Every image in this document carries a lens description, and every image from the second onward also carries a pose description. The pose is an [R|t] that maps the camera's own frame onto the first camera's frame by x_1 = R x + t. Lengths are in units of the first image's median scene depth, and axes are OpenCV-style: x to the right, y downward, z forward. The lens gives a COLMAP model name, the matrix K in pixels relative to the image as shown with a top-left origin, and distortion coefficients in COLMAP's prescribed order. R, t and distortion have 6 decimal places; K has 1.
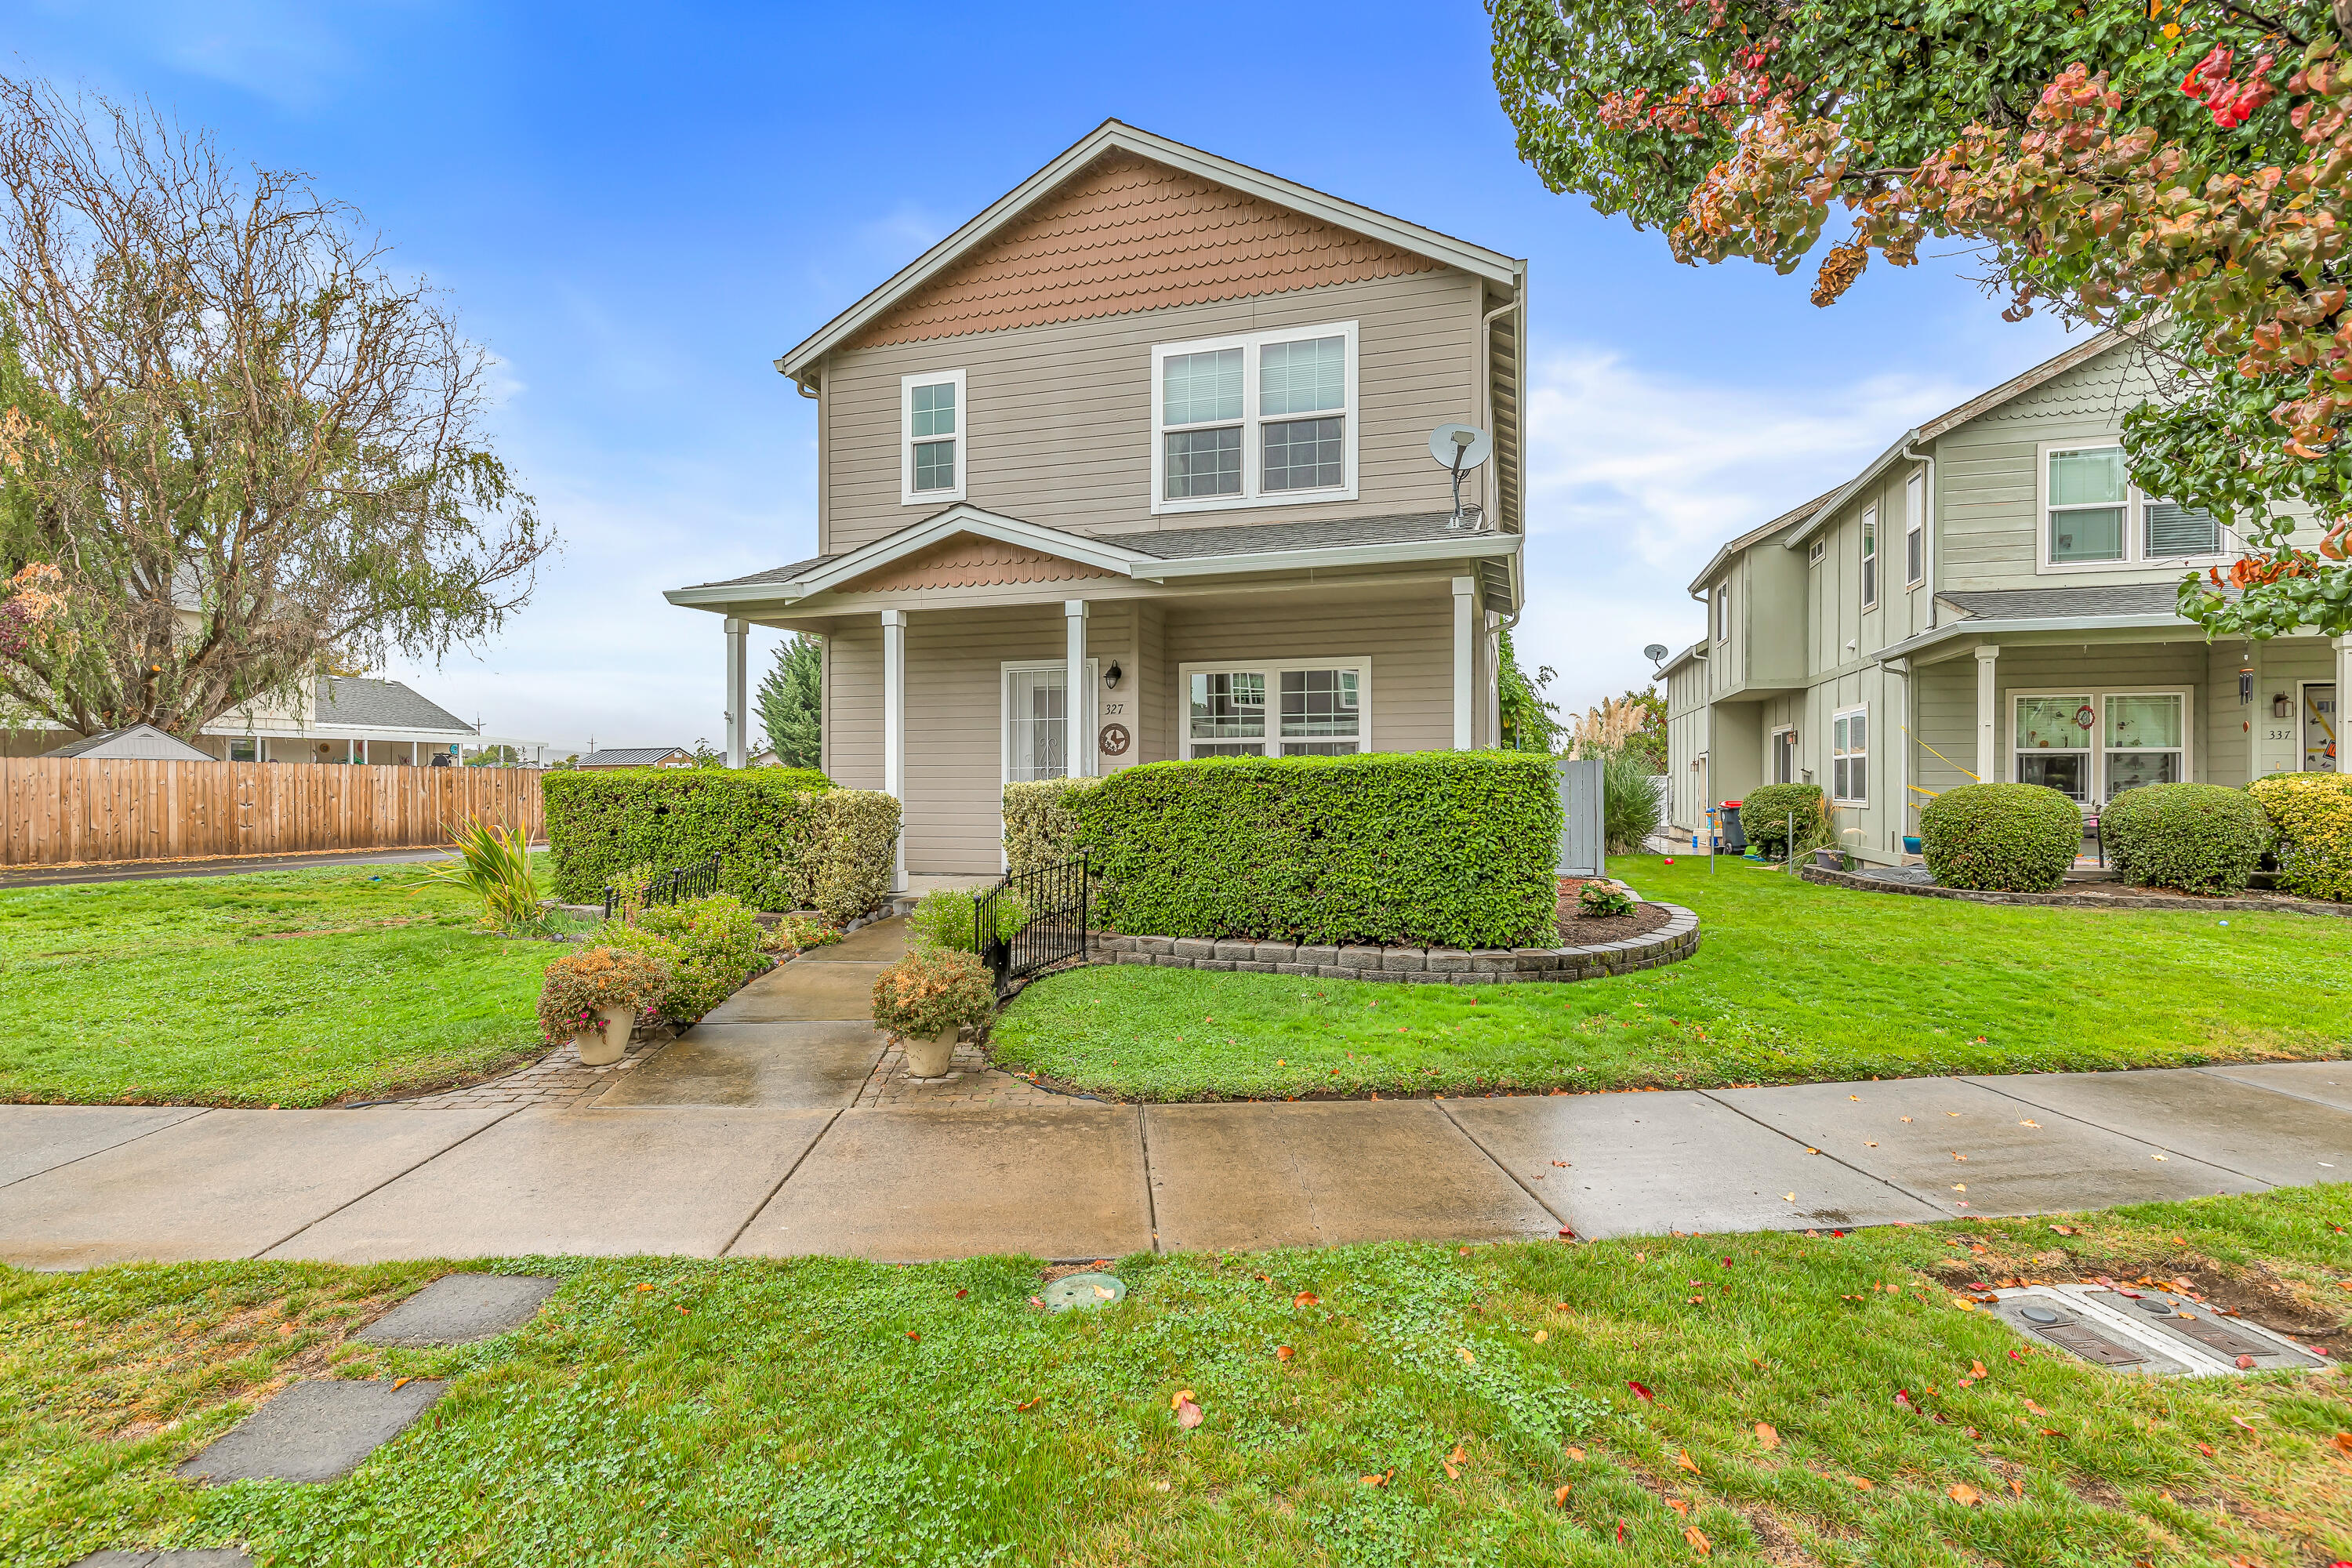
lens RADIAL K [[1060.5, 0, 1173.6], [0, 1060.5, 795.2], [0, 0, 1]] dist [0.001710, 0.000033]
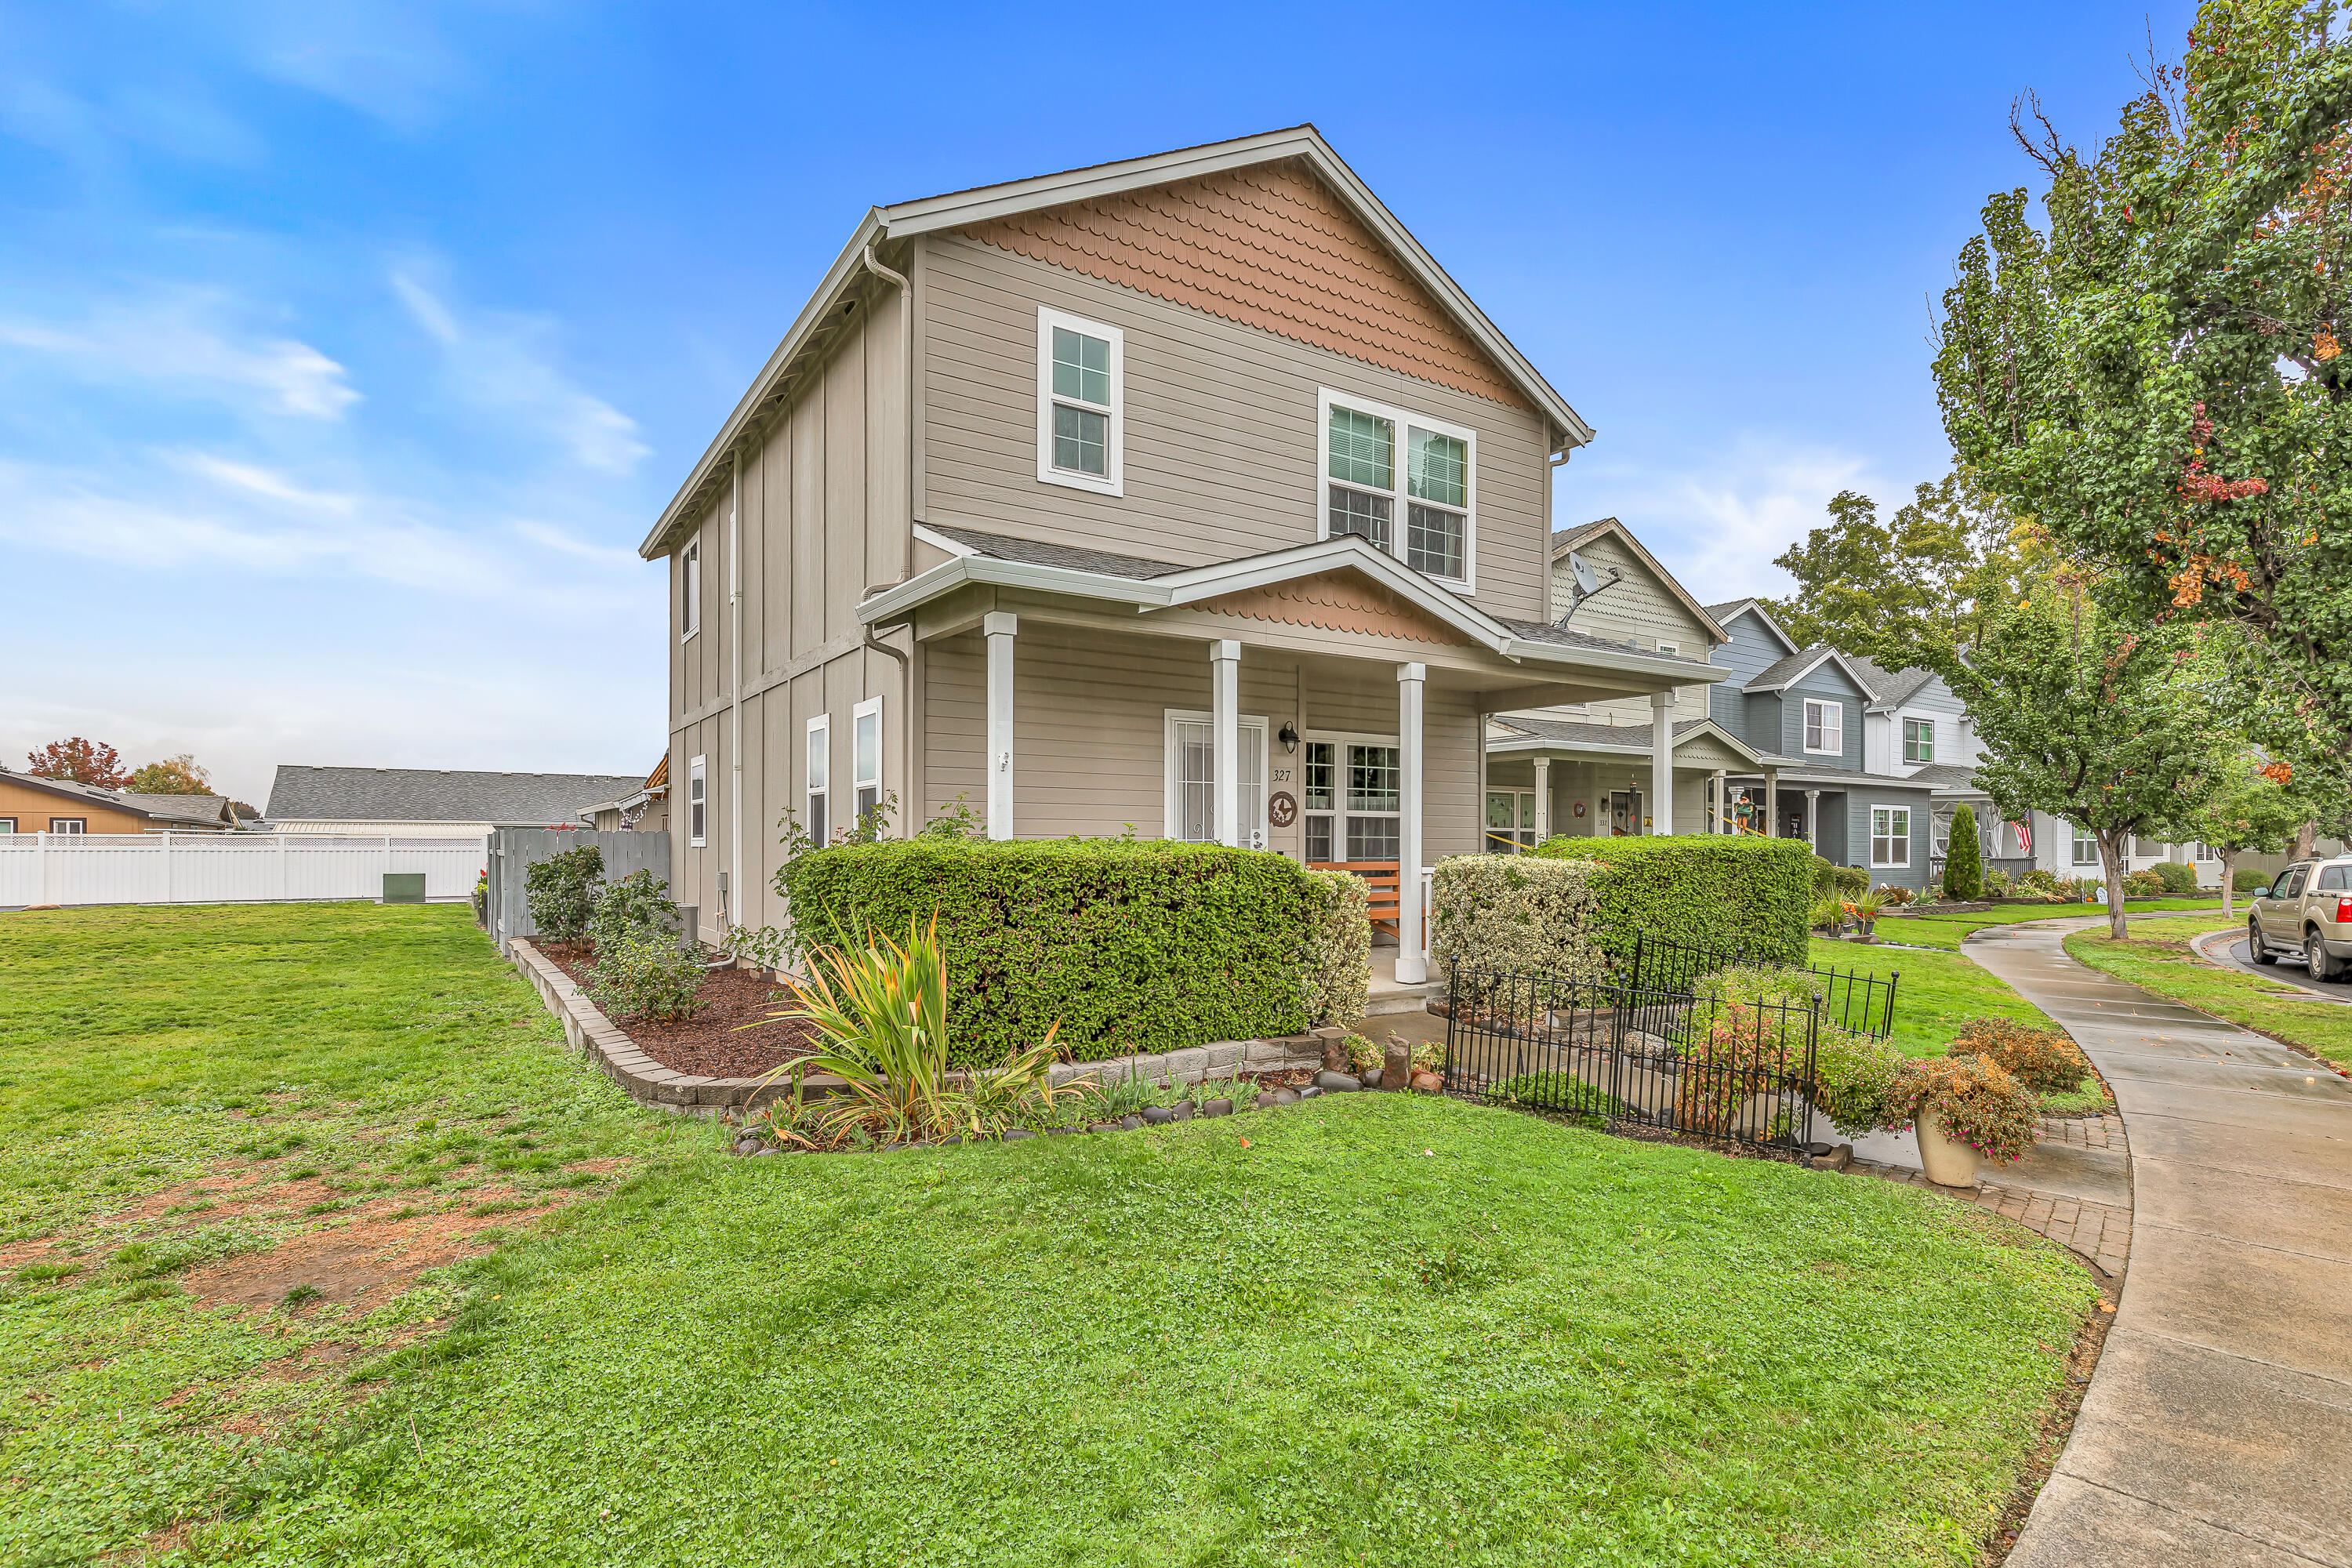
lens RADIAL K [[1144.1, 0, 1178.1], [0, 1144.1, 857.9], [0, 0, 1]] dist [-0.000800, -0.000294]
pose [[0.648483, -0.005215, 0.761212, -0.853200], [0.002070, 0.999985, 0.005088, -0.016533], [-0.761227, -0.001724, 0.648484, 0.439237]]
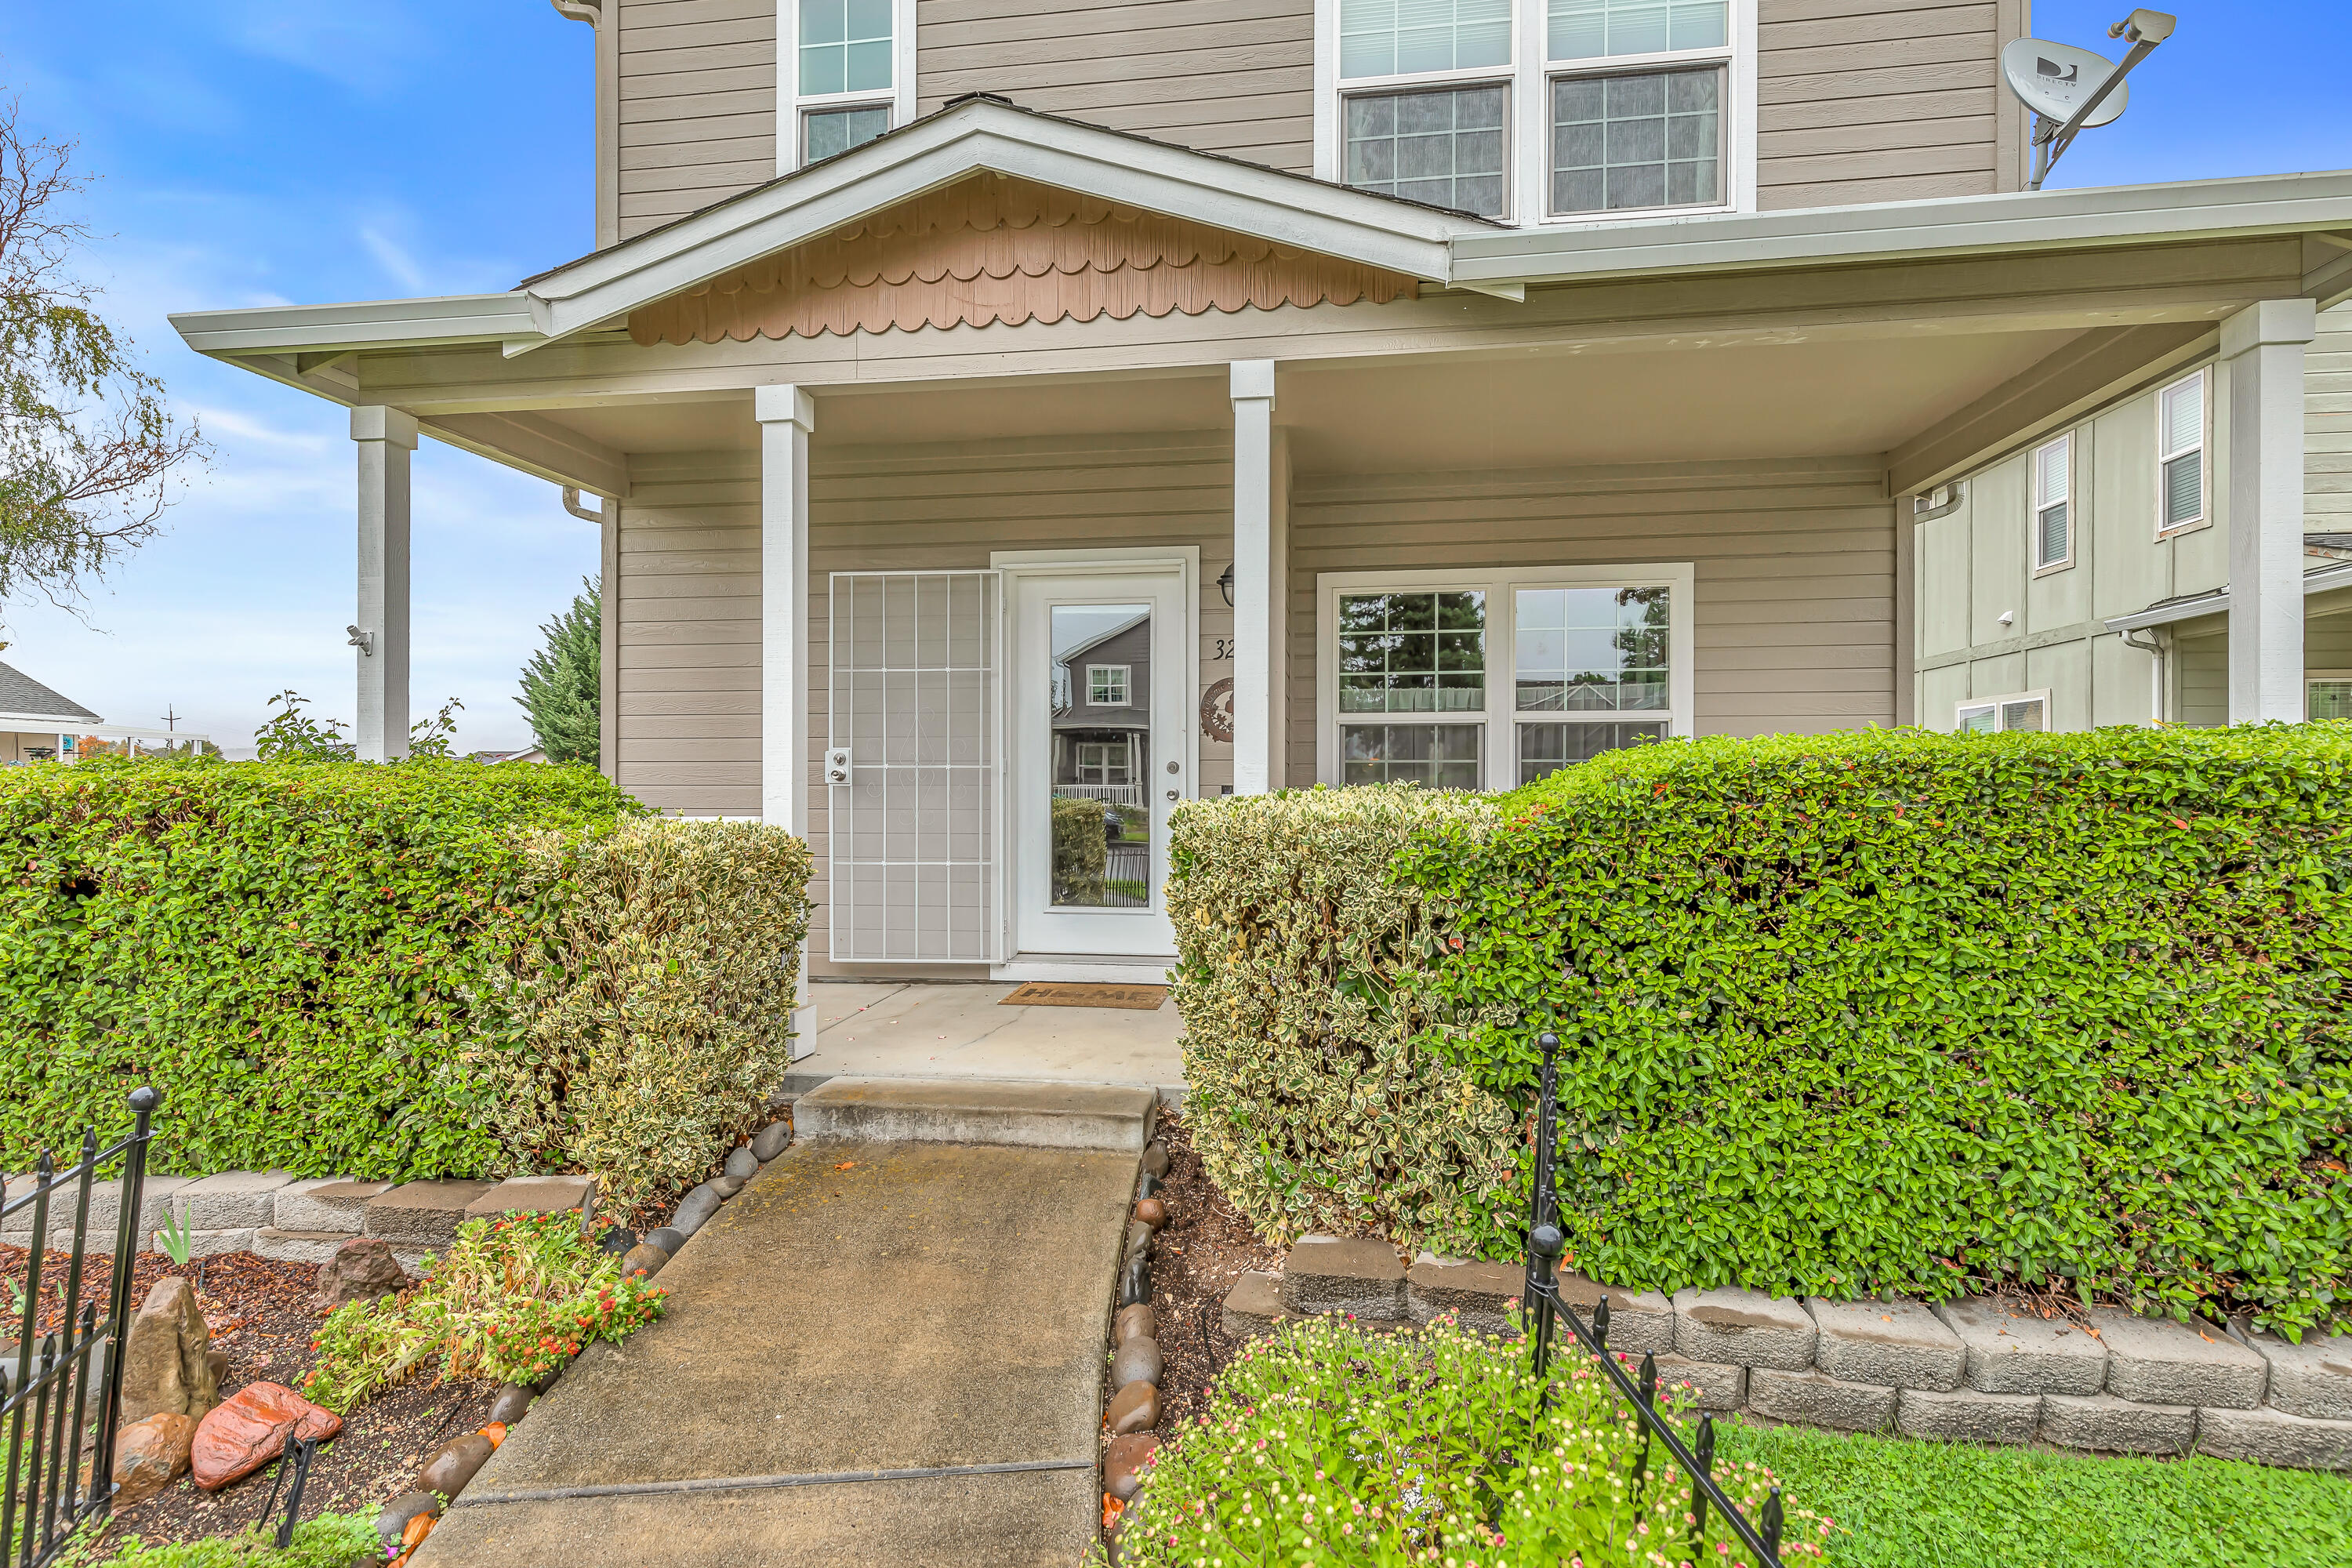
lens RADIAL K [[1091.9, 0, 1179.7], [0, 1091.9, 794.7], [0, 0, 1]] dist [0.003908, 0.000804]
pose [[0.986645, 0.000163, 0.162883, -0.164600], [0.000762, 0.999984, -0.005618, -0.009899], [-0.162882, 0.005667, 0.986629, 0.502544]]
